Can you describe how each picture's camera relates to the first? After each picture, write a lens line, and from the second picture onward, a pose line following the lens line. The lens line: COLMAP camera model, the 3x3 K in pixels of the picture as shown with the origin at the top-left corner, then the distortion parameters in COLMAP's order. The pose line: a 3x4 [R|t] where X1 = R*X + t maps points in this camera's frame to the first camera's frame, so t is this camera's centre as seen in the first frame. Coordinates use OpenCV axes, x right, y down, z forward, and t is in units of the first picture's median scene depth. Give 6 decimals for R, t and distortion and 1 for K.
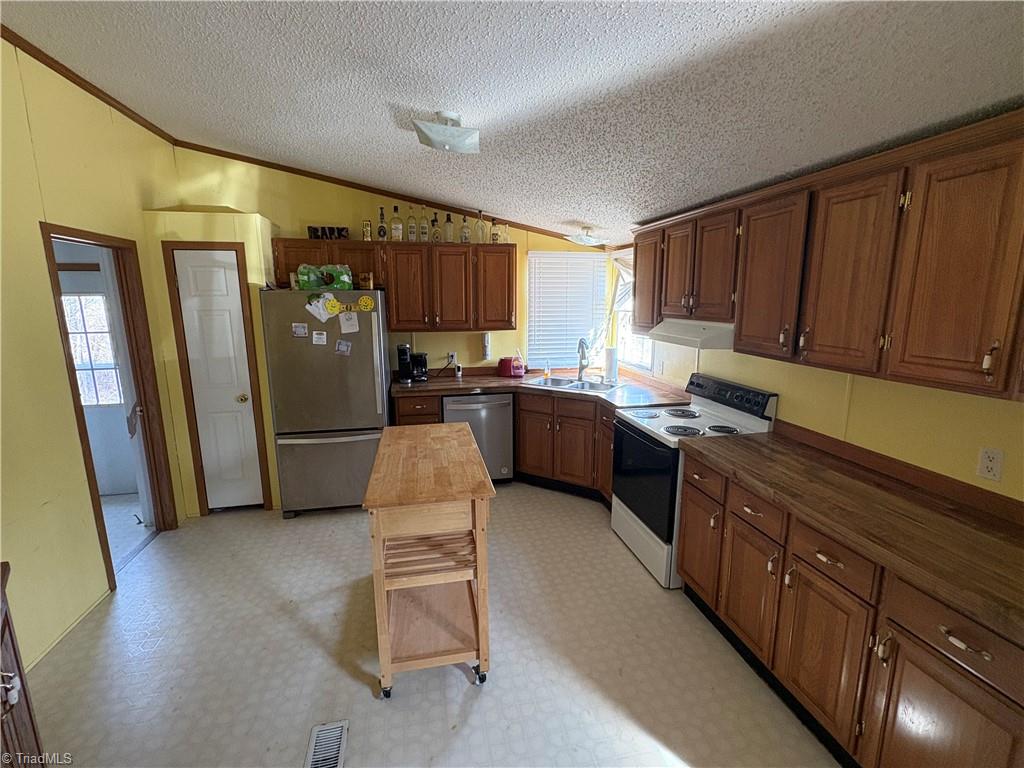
lens RADIAL K [[467.4, 0, 511.7], [0, 467.4, 382.4], [0, 0, 1]] dist [-0.003662, 0.001463]
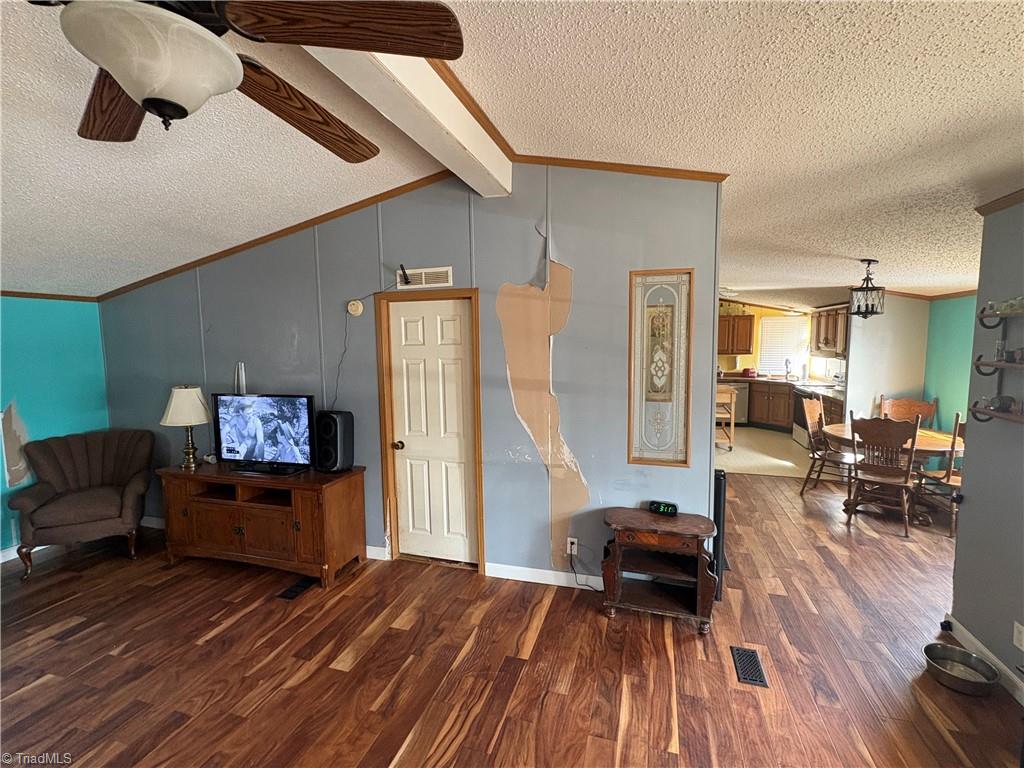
lens RADIAL K [[467.4, 0, 511.4], [0, 467.4, 385.1], [0, 0, 1]] dist [-0.003662, 0.001463]
pose [[0.876001, 0.041816, -0.480493, 0.073673], [-0.084297, 0.994175, -0.067164, 0.257254], [0.474885, 0.099340, 0.874423, -1.347769]]
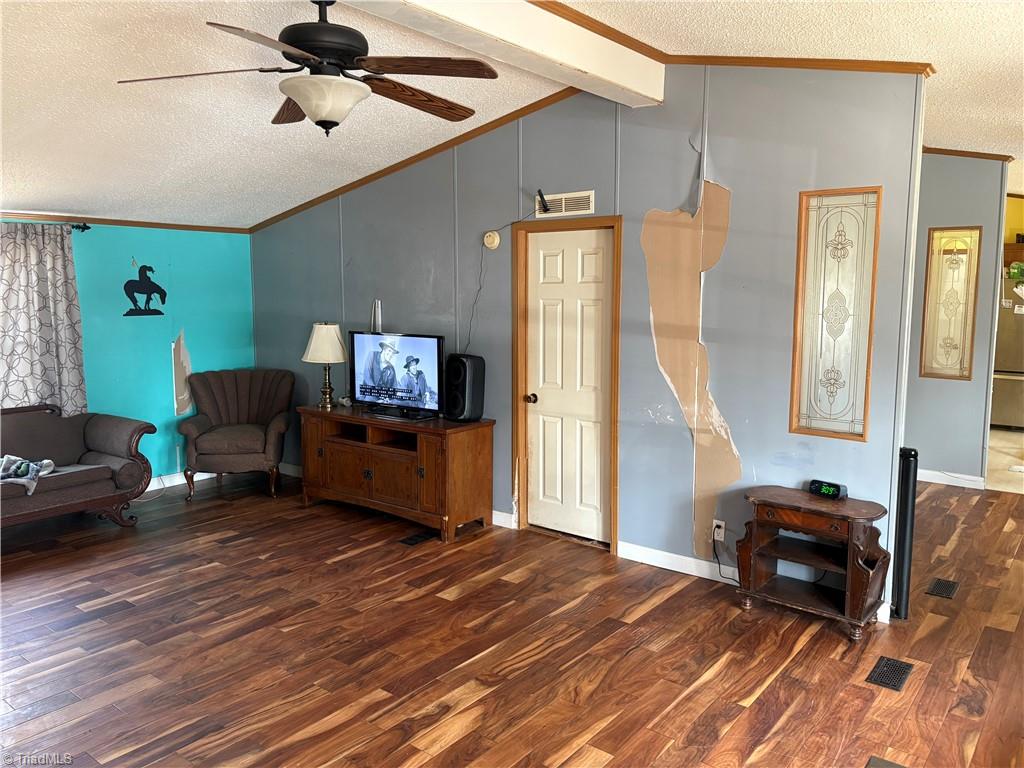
lens RADIAL K [[777.0, 0, 512.1], [0, 777.0, 384.5], [0, 0, 1]] dist [0.036029, -0.020475]
pose [[0.642094, 0.103947, -0.759546, 1.127438], [-0.150031, 0.988645, 0.008469, 0.391814], [0.751802, 0.108518, 0.650398, -1.885893]]
